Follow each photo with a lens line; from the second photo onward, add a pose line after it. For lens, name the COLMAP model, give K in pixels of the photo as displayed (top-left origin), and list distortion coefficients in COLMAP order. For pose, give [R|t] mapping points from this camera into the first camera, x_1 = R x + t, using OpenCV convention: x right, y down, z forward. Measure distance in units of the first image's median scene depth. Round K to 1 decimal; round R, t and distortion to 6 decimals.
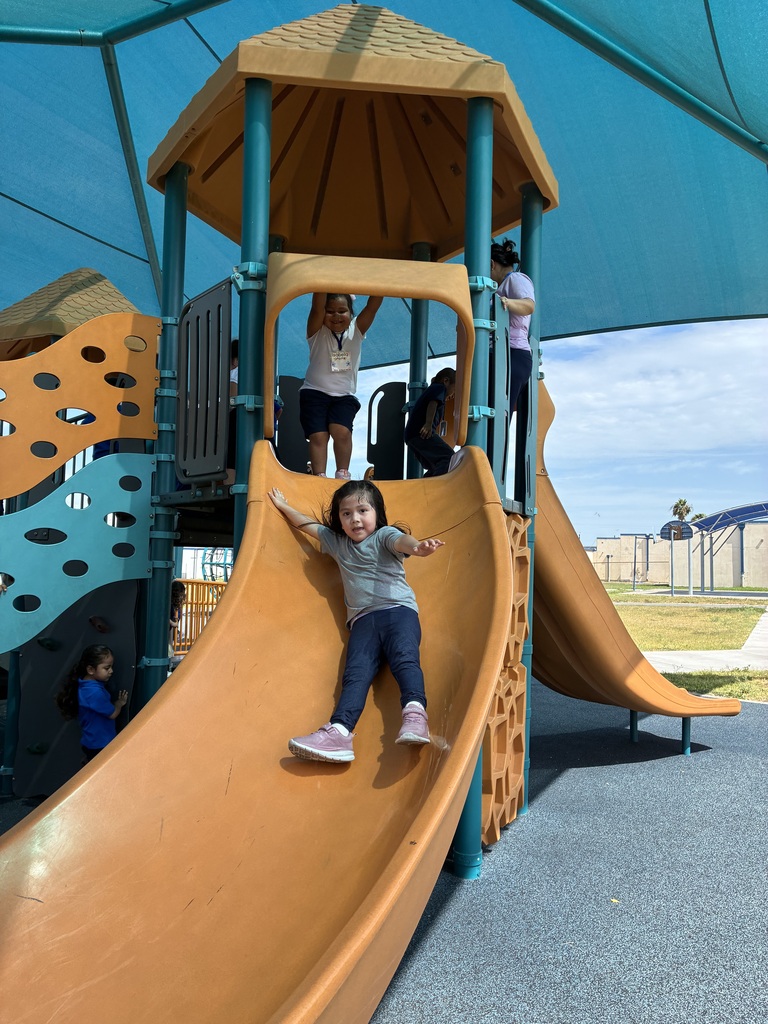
lens RADIAL K [[788.7, 0, 384.6], [0, 788.7, 520.6], [0, 0, 1]] dist [0.031863, -0.056298]
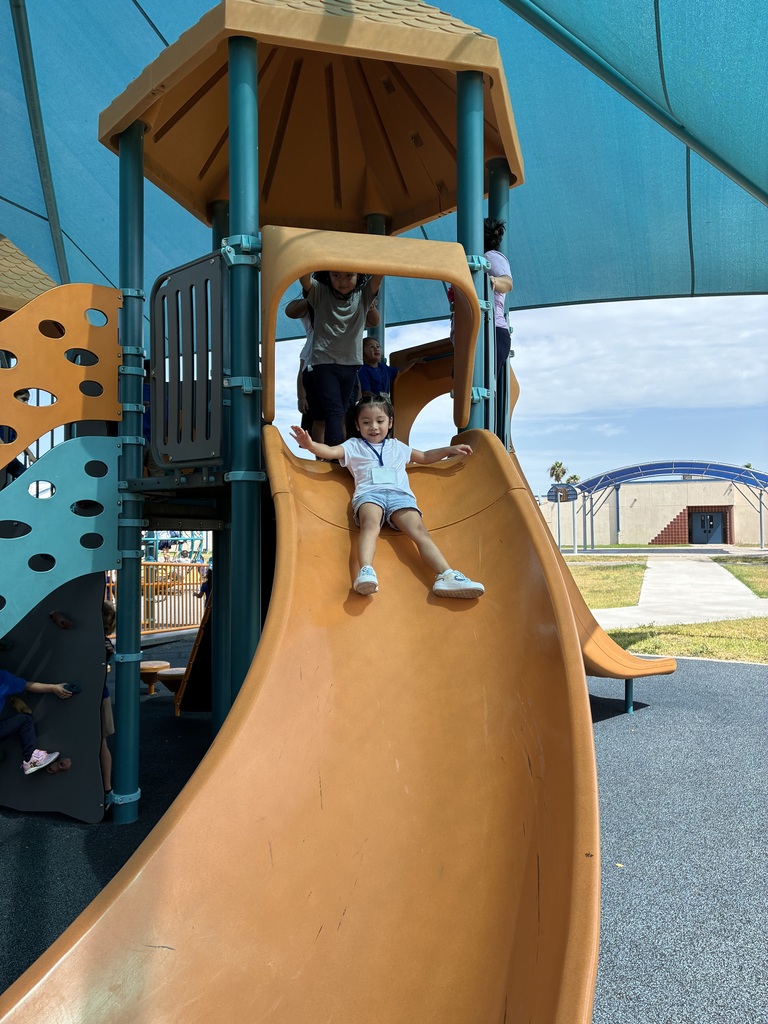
lens RADIAL K [[788.7, 0, 390.4], [0, 788.7, 511.9], [0, 0, 1]] dist [0.031863, -0.056298]
pose [[0.987693, -0.025817, 0.154262, -0.124598], [0.020686, 0.999181, 0.034770, -0.021654], [-0.155033, -0.031151, 0.987418, 0.025889]]
